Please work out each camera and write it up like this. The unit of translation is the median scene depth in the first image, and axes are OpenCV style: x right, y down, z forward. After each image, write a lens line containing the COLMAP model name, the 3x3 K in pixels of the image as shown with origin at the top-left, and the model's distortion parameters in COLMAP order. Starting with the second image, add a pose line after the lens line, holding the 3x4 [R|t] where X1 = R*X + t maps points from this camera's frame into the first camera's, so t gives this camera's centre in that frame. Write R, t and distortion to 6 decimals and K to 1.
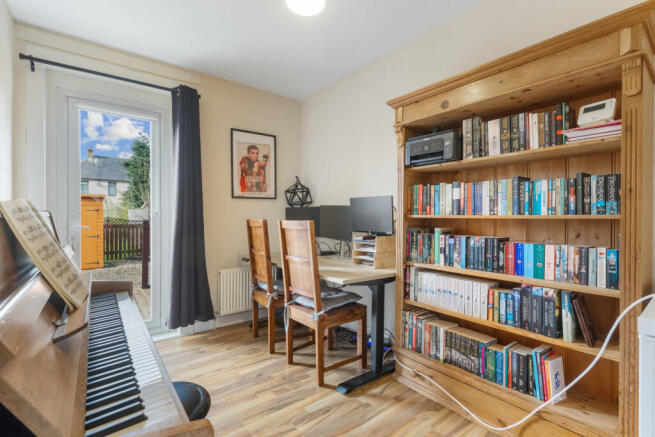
lens RADIAL K [[298.3, 0, 327.5], [0, 298.3, 218.5], [0, 0, 1]] dist [0.001386, 0.000680]
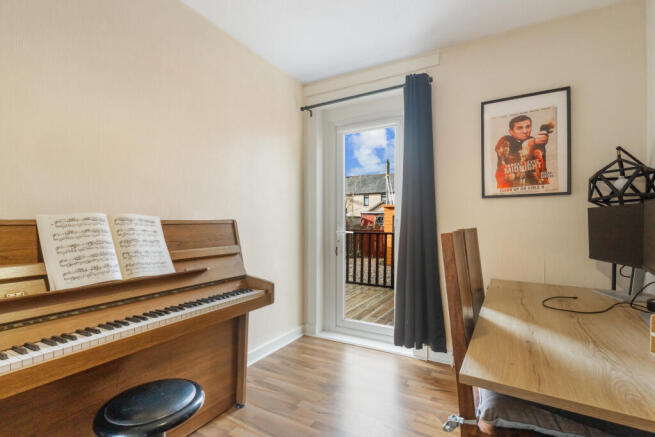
lens RADIAL K [[308.5, 0, 327.5], [0, 308.5, 218.5], [0, 0, 1]] dist [-0.000412, -0.000131]
pose [[0.360788, 0.005137, -0.932634, 0.238656], [-0.006171, 0.999976, 0.003121, -0.018541], [0.932627, 0.004629, 0.360811, 0.366514]]
